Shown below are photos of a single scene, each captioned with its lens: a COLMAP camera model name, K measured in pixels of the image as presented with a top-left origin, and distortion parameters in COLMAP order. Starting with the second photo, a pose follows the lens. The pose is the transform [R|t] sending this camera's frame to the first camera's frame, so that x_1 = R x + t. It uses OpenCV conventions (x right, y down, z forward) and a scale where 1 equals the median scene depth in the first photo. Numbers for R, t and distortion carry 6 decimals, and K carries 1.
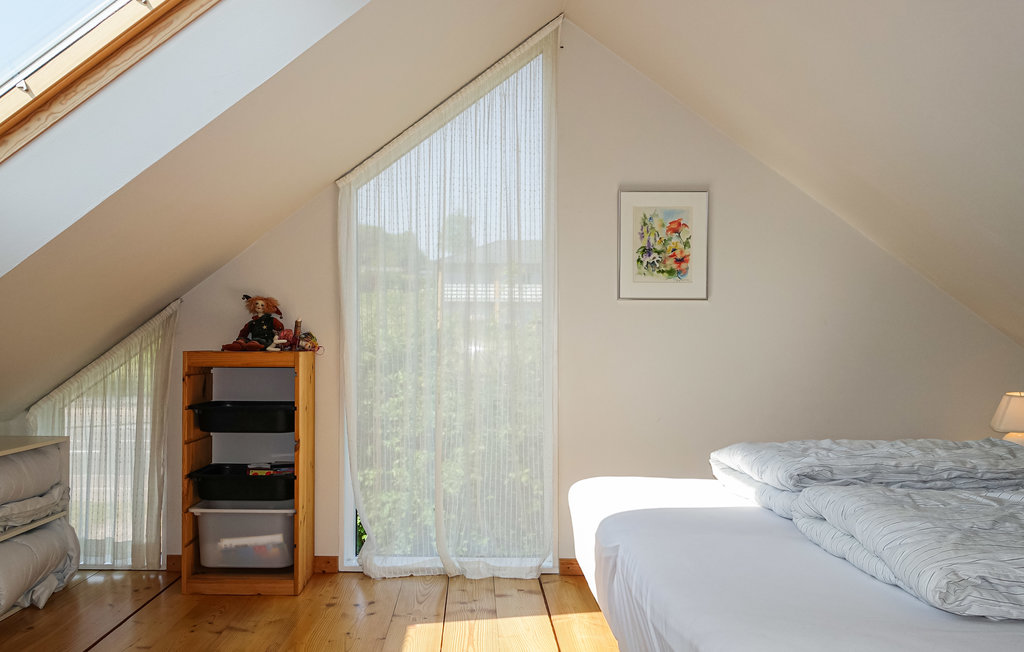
lens RADIAL K [[816.4, 0, 506.3], [0, 816.4, 327.9], [0, 0, 1]] dist [0.000766, 0.004499]
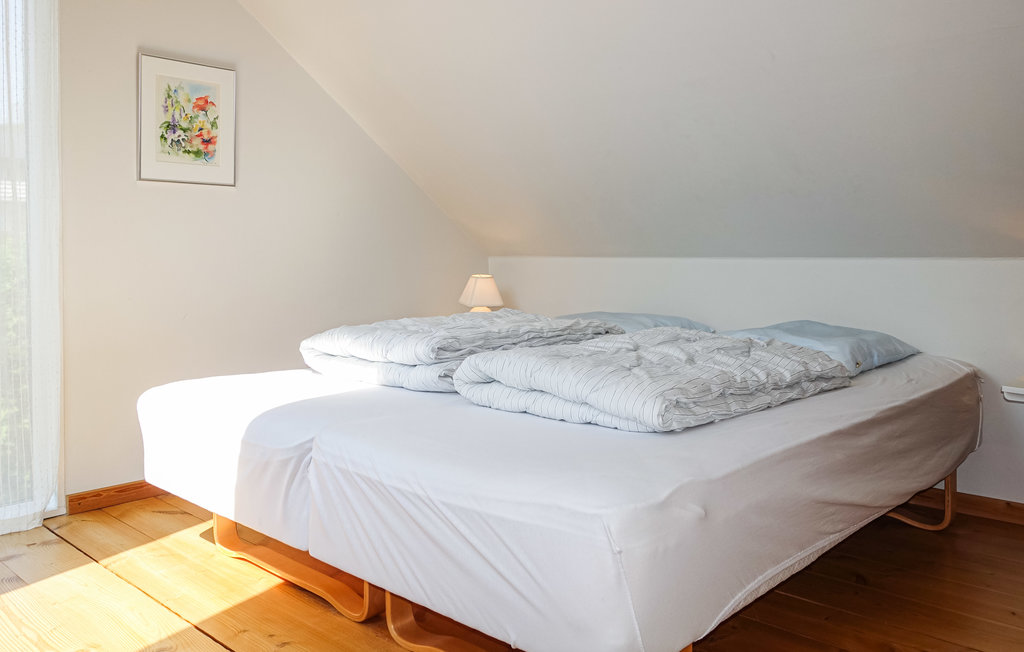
lens RADIAL K [[816.4, 0, 432.8], [0, 816.4, 254.0], [0, 0, 1]] dist [0.000766, 0.004499]
pose [[0.682117, -0.002174, 0.731240, -0.283652], [-0.009817, 0.999878, 0.012130, 0.030052], [-0.731177, -0.015453, 0.682013, 0.187738]]
